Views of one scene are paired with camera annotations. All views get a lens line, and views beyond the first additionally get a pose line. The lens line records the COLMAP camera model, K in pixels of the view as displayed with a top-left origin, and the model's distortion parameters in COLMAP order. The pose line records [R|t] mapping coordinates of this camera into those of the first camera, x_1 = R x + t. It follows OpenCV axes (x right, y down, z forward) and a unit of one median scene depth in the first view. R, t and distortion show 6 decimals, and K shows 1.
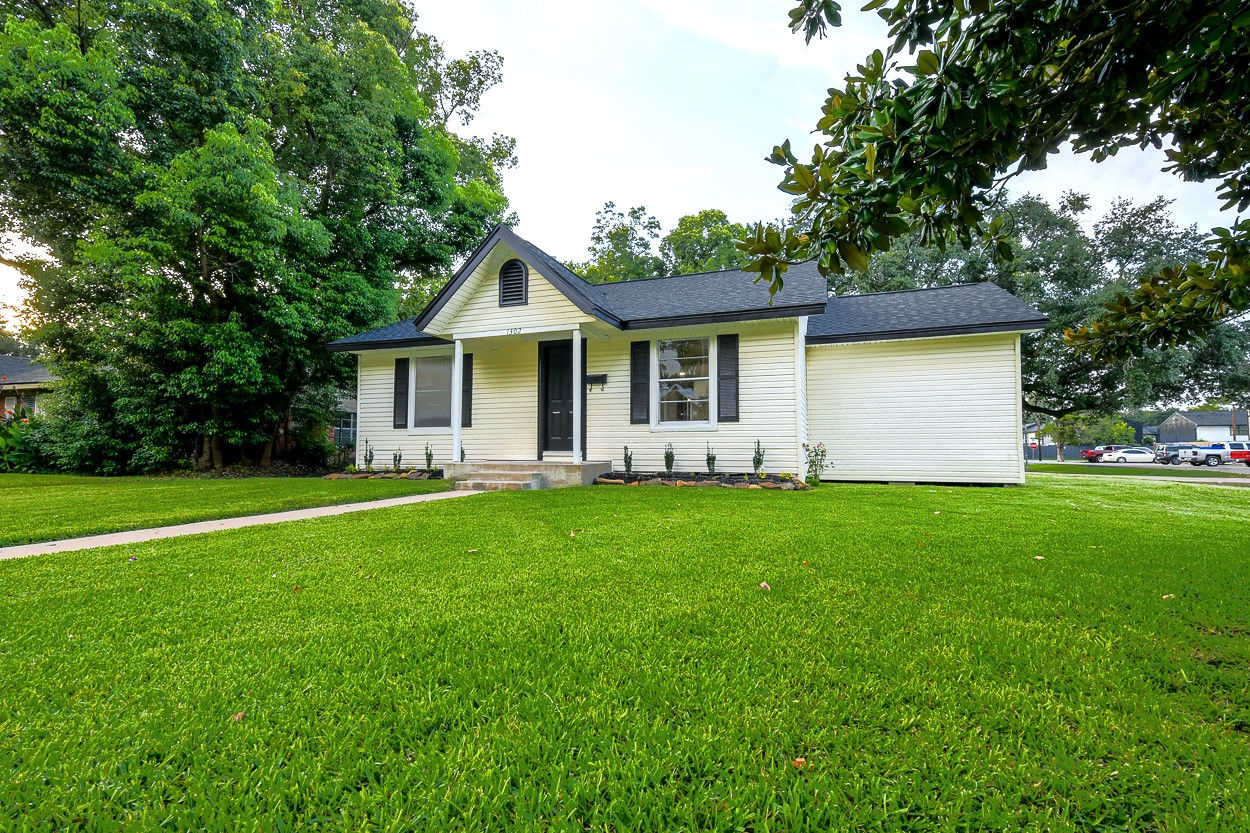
lens RADIAL K [[561.1, 0, 638.8], [0, 561.1, 432.4], [0, 0, 1]] dist [0.016074, 0.000930]
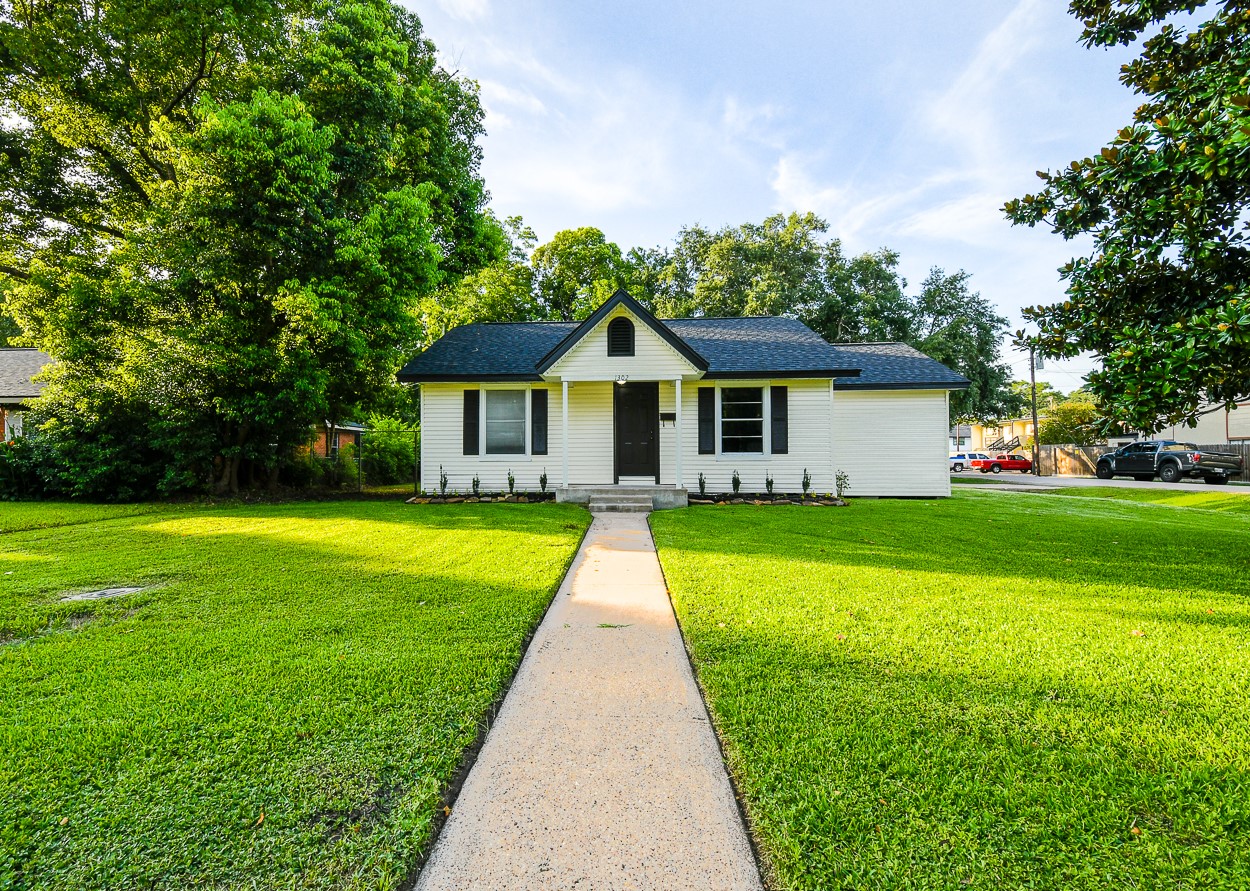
lens RADIAL K [[589.9, 0, 605.8], [0, 589.9, 443.6], [0, 0, 1]] dist [0.001138, 0.000090]
pose [[0.962489, 0.006516, 0.271242, -0.526288], [-0.008792, 0.999936, 0.007178, -0.042868], [-0.271178, -0.009293, 0.962484, -0.181205]]
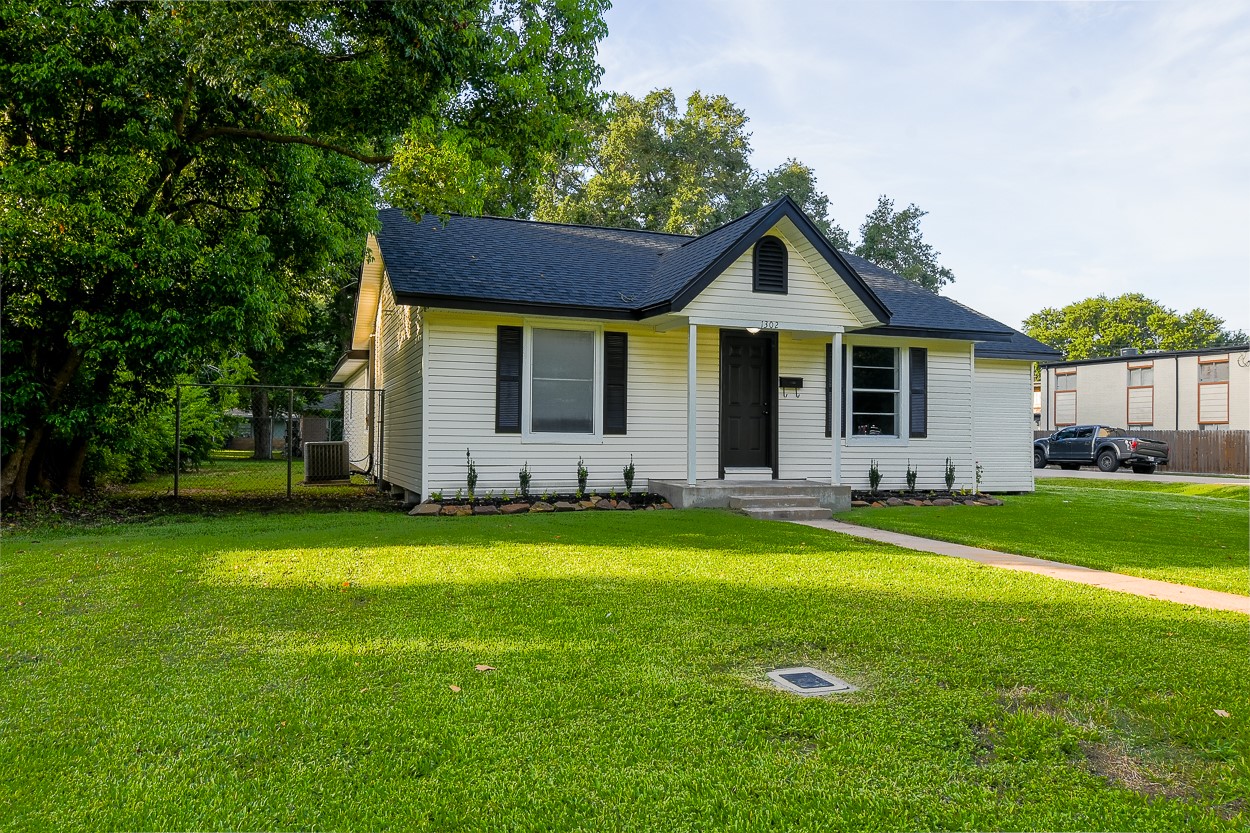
lens RADIAL K [[915.0, 0, 625.0], [0, 915.0, 416.5], [0, 0, 1]] dist [-0.001496, -0.000715]
pose [[0.758690, 0.025247, 0.650962, -1.112346], [-0.034098, 0.999418, 0.000979, -0.034923], [-0.650558, -0.022939, 0.759110, 0.106111]]
